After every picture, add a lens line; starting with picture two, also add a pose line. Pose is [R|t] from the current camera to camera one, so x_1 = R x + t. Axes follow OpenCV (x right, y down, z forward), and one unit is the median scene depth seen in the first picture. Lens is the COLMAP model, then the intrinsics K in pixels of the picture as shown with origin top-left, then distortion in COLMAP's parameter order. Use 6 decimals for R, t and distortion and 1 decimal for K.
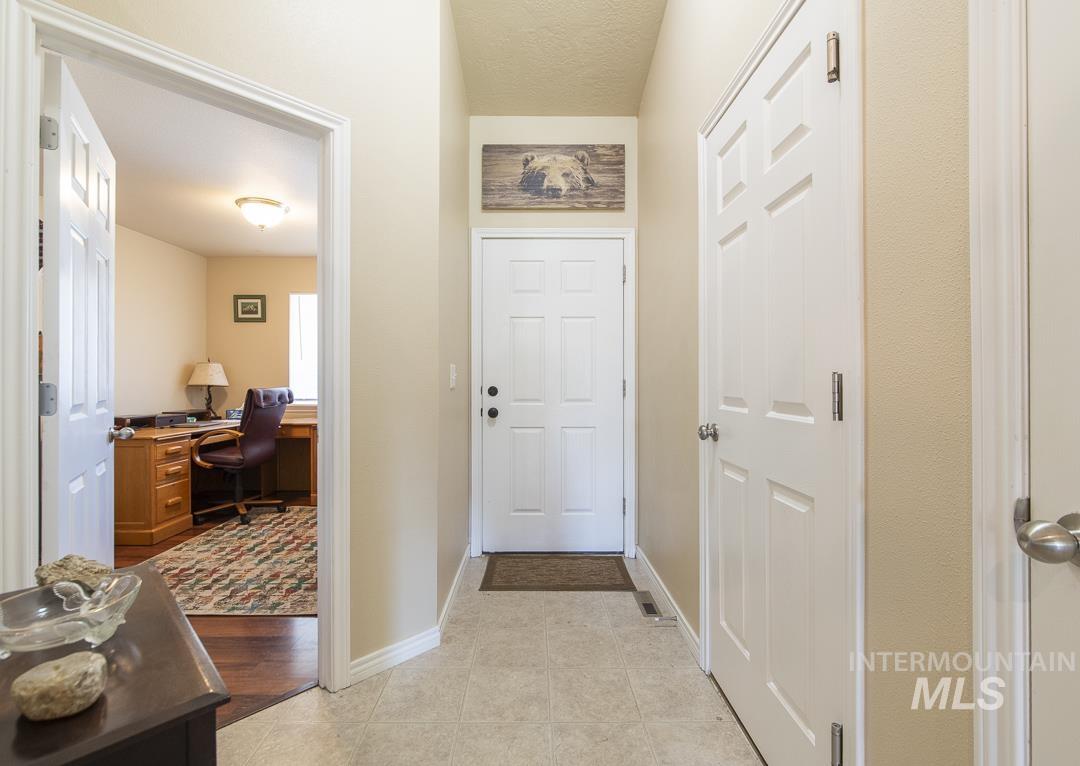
lens RADIAL K [[520.6, 0, 540.1], [0, 520.6, 382.1], [0, 0, 1]] dist [0.000680, 0.000022]
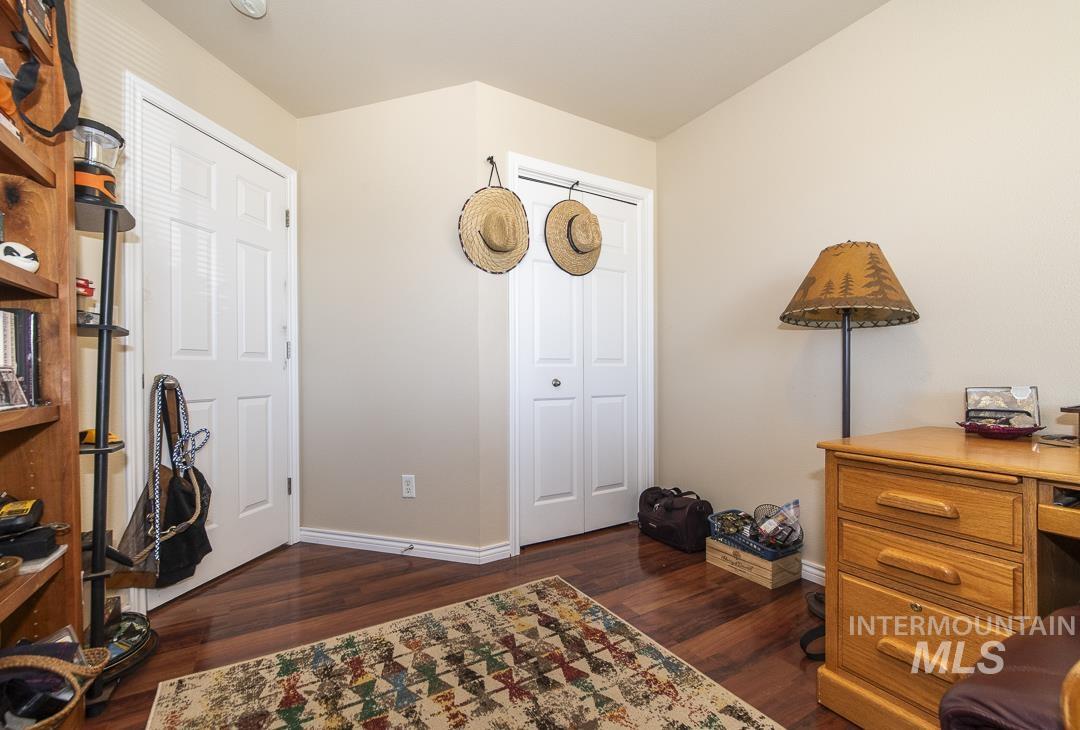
lens RADIAL K [[460.1, 0, 538.0], [0, 460.1, 367.1], [0, 0, 1]] dist [-0.003344, -0.000275]
pose [[-0.871579, 0.009494, -0.490163, -0.452977], [0.010813, 0.999942, 0.000141, 0.049281], [0.490136, -0.005177, -0.871631, 1.494335]]
